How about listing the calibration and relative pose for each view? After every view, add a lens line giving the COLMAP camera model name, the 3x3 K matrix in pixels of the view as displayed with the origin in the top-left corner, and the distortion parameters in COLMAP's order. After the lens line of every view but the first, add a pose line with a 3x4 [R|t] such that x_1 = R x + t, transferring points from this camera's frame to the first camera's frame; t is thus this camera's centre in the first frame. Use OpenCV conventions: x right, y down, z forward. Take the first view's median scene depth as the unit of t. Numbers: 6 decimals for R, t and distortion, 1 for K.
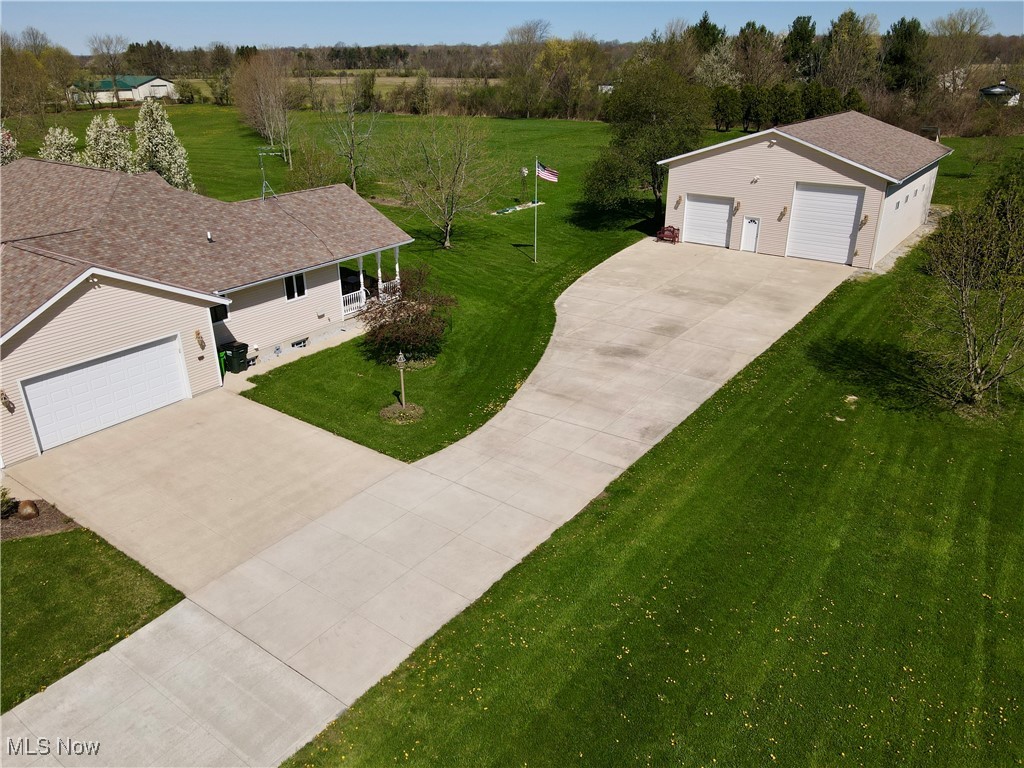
lens RADIAL K [[747.3, 0, 518.2], [0, 747.3, 380.2], [0, 0, 1]] dist [0.008562, 0.012162]
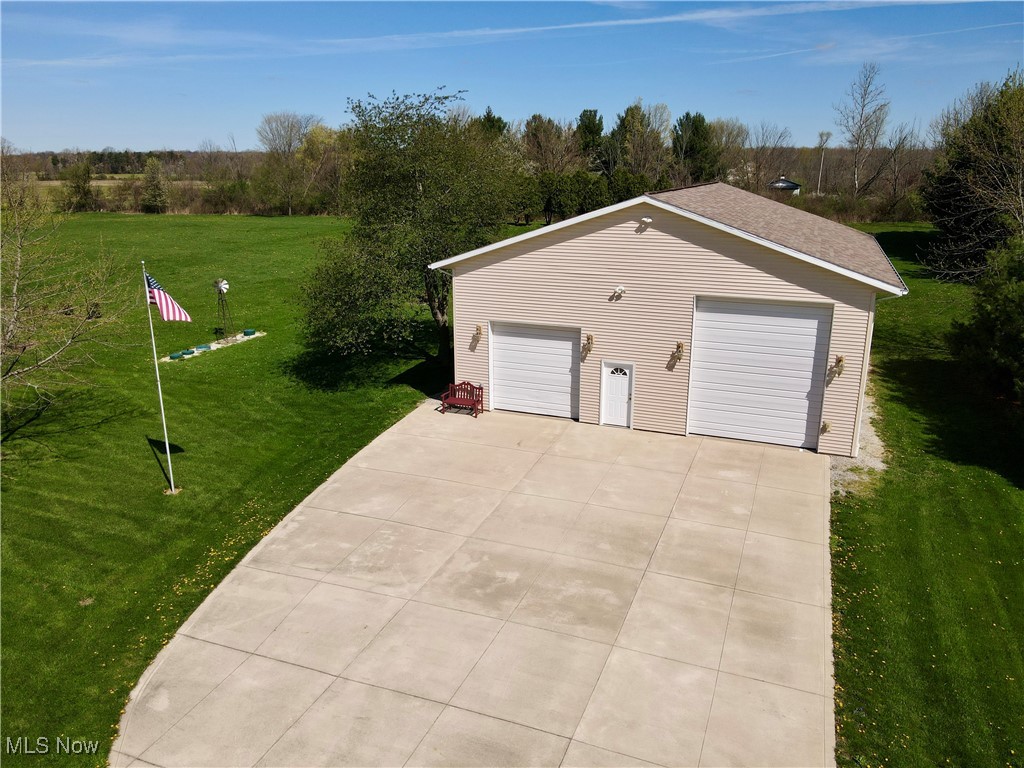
lens RADIAL K [[747.3, 0, 518.2], [0, 747.3, 380.2], [0, 0, 1]] dist [0.008562, 0.012162]
pose [[0.966529, -0.067632, 0.247482, 0.120089], [0.098769, 0.988369, -0.115633, -0.157152], [-0.236783, 0.136206, 0.961968, 0.532577]]
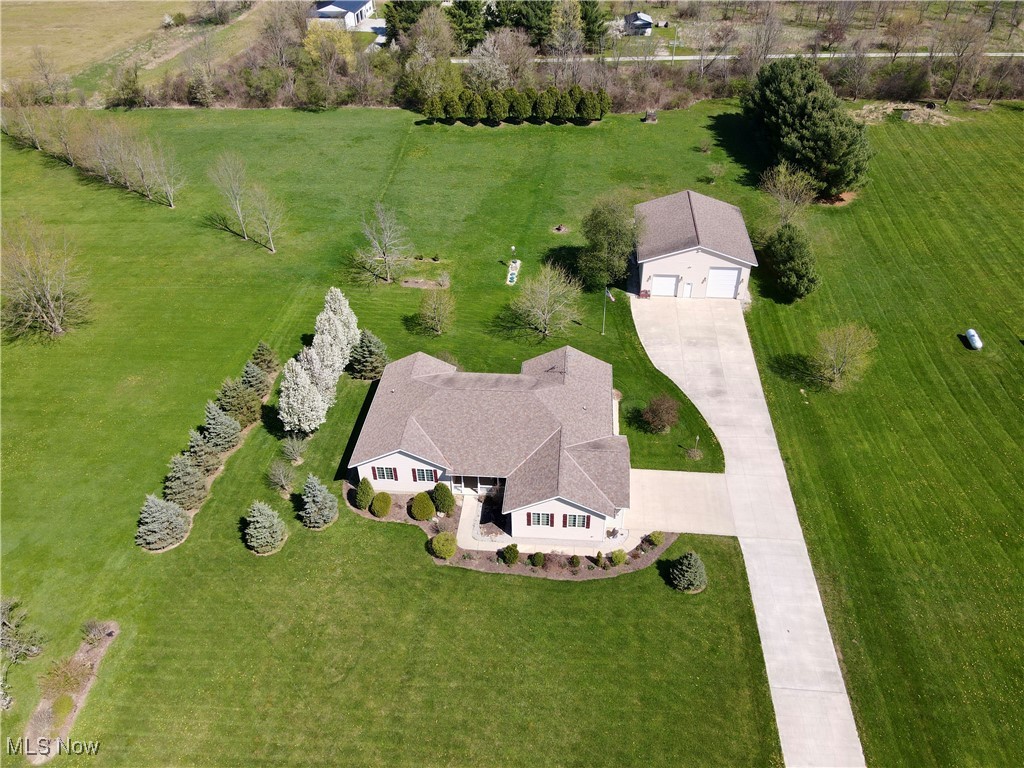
lens RADIAL K [[747.3, 0, 518.2], [0, 747.3, 380.2], [0, 0, 1]] dist [0.008562, 0.012162]
pose [[0.858683, -0.315605, 0.403804, -1.007470], [0.215631, 0.937246, 0.273996, -0.639842], [-0.464938, -0.148203, 0.872851, -0.604439]]
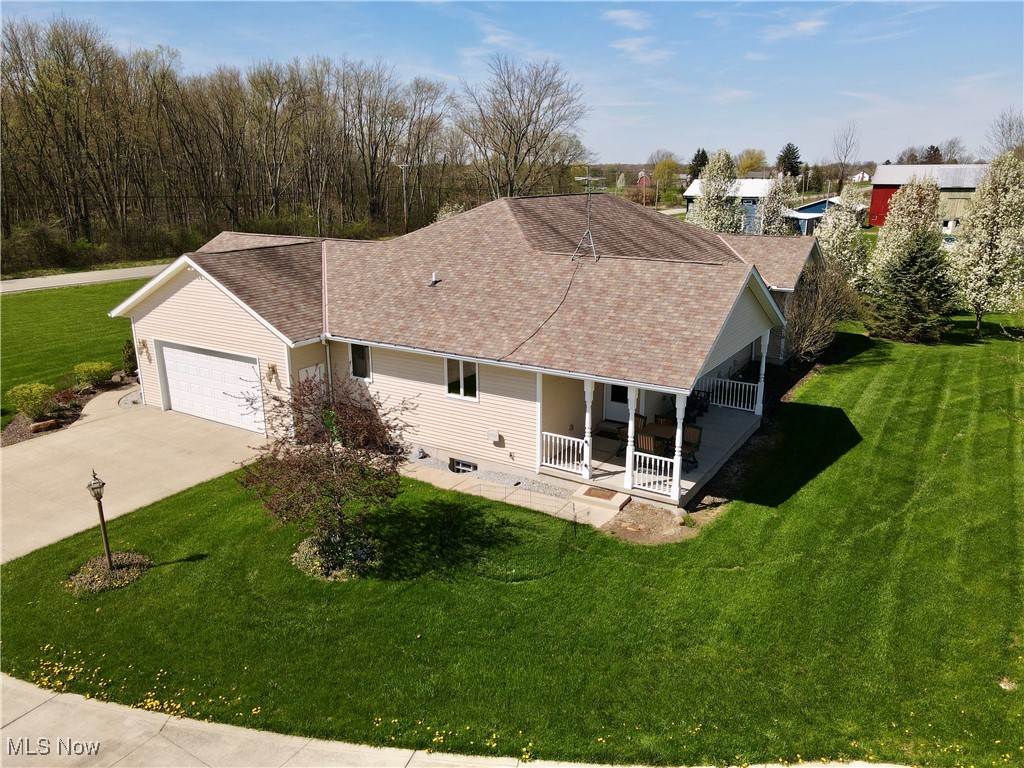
lens RADIAL K [[747.3, 0, 518.2], [0, 747.3, 380.2], [0, 0, 1]] dist [0.008562, 0.012162]
pose [[0.069639, 0.276133, -0.958593, 0.228816], [-0.396685, 0.889351, 0.227369, -0.206879], [0.915310, 0.364426, 0.171471, 0.670758]]
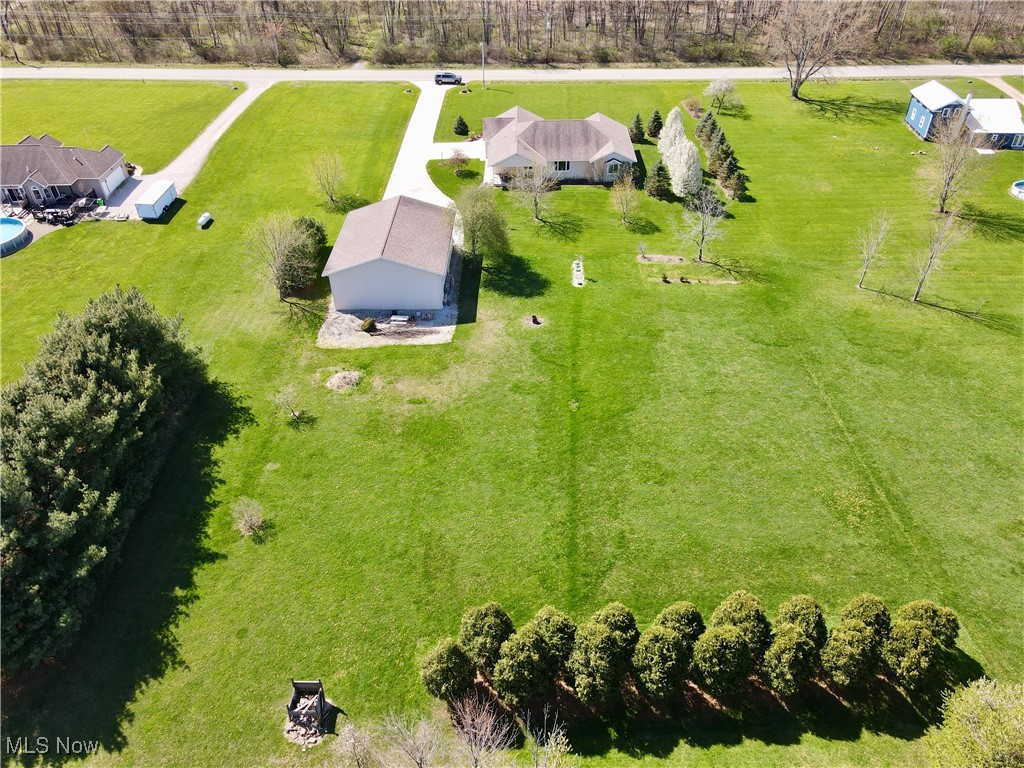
lens RADIAL K [[747.3, 0, 518.2], [0, 747.3, 380.2], [0, 0, 1]] dist [0.008562, 0.012162]
pose [[-0.814614, 0.372367, -0.444687, 1.226229], [-0.213372, 0.520534, 0.826751, -1.932507], [0.539329, 0.768367, -0.344582, 2.326228]]
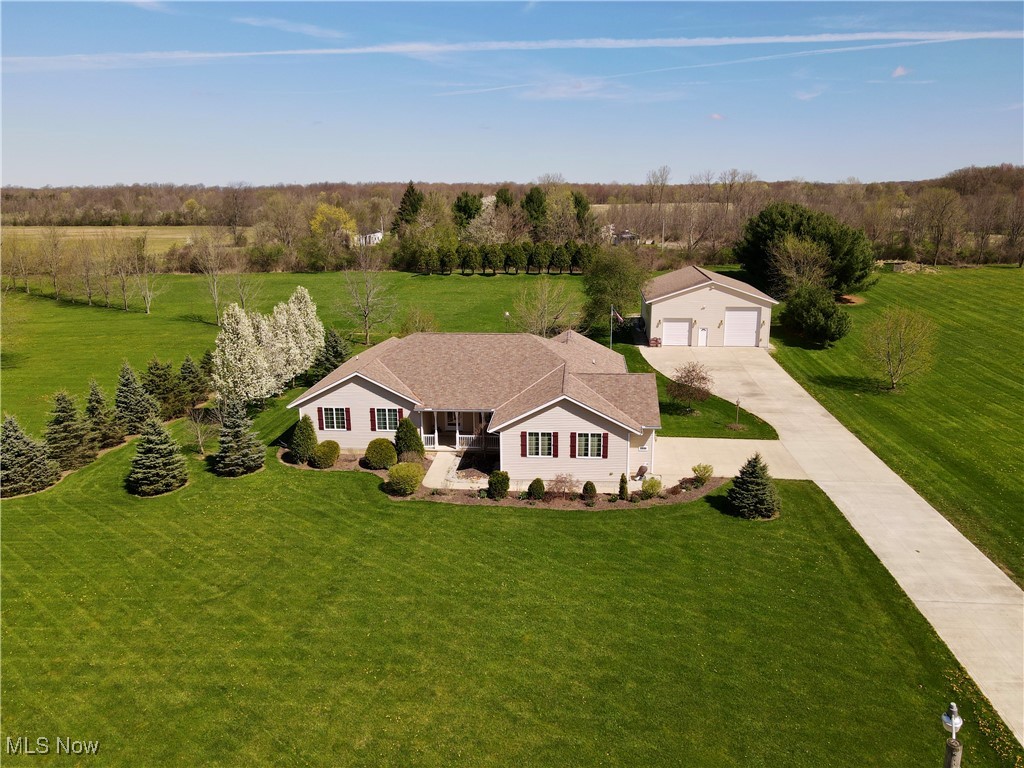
lens RADIAL K [[747.3, 0, 518.2], [0, 747.3, 380.2], [0, 0, 1]] dist [0.008562, 0.012162]
pose [[0.857516, -0.130439, 0.497646, -1.009497], [0.210514, 0.971598, -0.108078, 0.006701], [-0.469414, 0.197440, 0.860620, -0.325420]]
